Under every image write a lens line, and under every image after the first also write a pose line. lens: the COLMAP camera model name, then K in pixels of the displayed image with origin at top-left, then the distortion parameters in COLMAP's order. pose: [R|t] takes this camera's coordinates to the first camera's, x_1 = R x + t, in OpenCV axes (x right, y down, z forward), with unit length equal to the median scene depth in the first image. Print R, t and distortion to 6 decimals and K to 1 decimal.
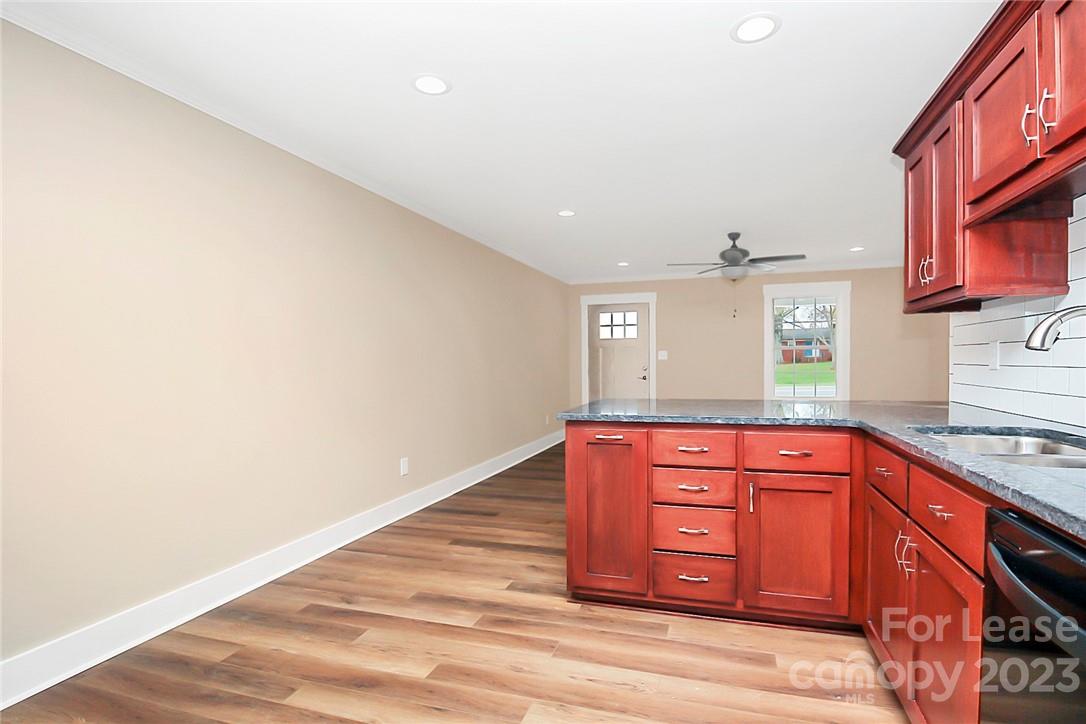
lens RADIAL K [[511.7, 0, 543.9], [0, 511.7, 370.7], [0, 0, 1]] dist [-0.003345, -0.007642]
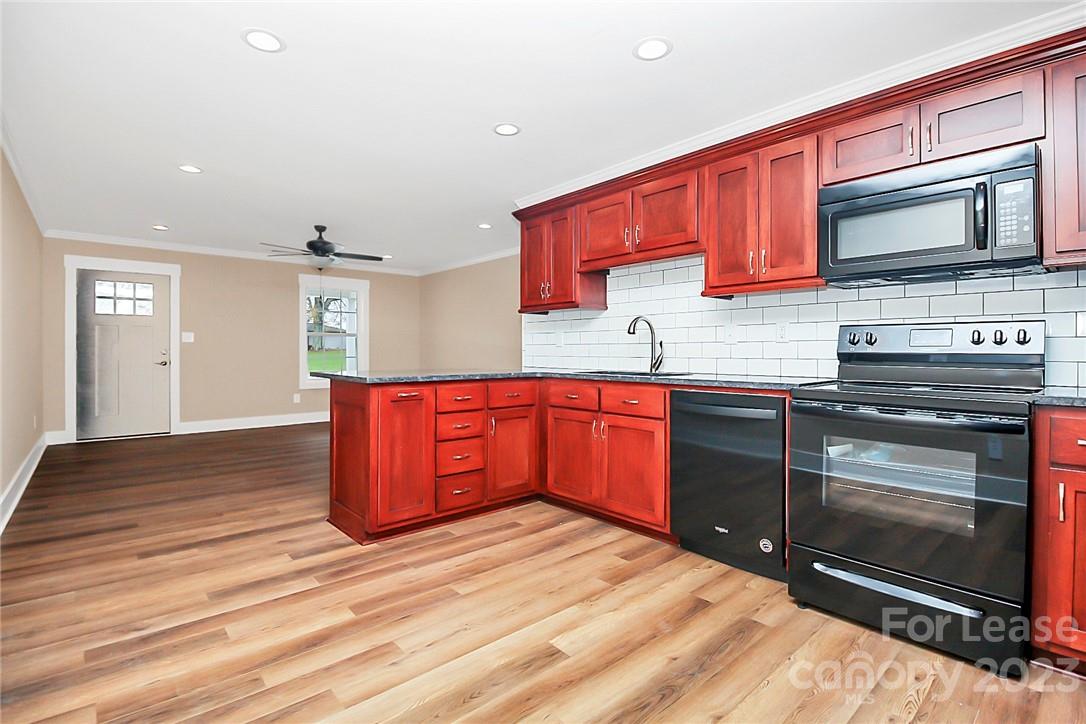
lens RADIAL K [[511.7, 0, 547.5], [0, 511.7, 341.4], [0, 0, 1]] dist [-0.003345, -0.007642]
pose [[0.526258, 0.026119, 0.849924, -0.764795], [0.006221, 0.999383, -0.034564, 0.045271], [-0.850302, 0.023477, 0.525771, 0.052623]]
